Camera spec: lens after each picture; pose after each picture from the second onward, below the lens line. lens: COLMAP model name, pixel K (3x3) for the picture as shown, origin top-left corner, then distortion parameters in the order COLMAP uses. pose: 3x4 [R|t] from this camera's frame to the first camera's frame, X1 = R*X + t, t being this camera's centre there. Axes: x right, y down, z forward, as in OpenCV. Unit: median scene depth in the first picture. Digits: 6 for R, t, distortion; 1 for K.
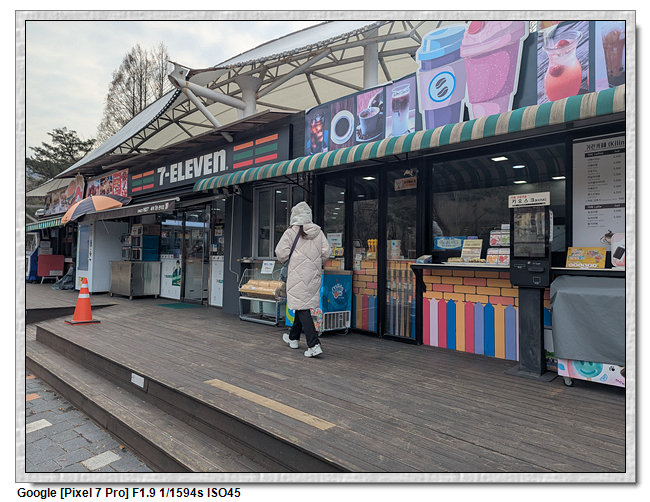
lens RADIAL K [[416.9, 0, 329.8], [0, 416.9, 247.3], [0, 0, 1]] dist [0.054570, -0.039481]
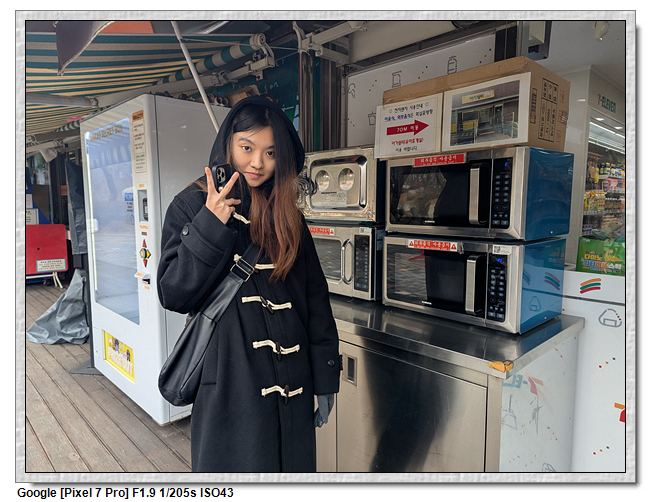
lens RADIAL K [[416.9, 0, 323.3], [0, 416.9, 249.0], [0, 0, 1]] dist [0.054570, -0.039481]
pose [[0.998900, -0.003856, -0.046737, -0.701942], [0.009808, 0.991753, 0.127789, -0.019668], [0.045859, -0.128107, 0.990700, 1.184223]]
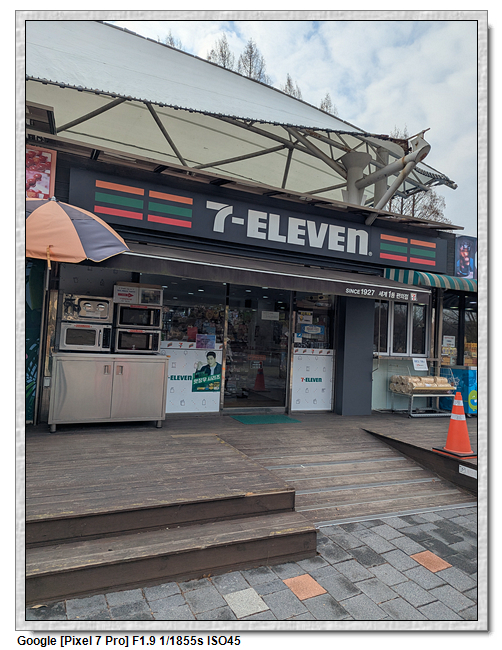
lens RADIAL K [[416.9, 0, 249.5], [0, 416.9, 322.8], [0, 0, 1]] dist [0.054570, -0.039481]
pose [[0.391185, 0.041586, 0.919372, -1.245897], [-0.069027, 0.997490, -0.015749, -0.010139], [-0.917720, -0.057300, 0.393074, 0.935921]]
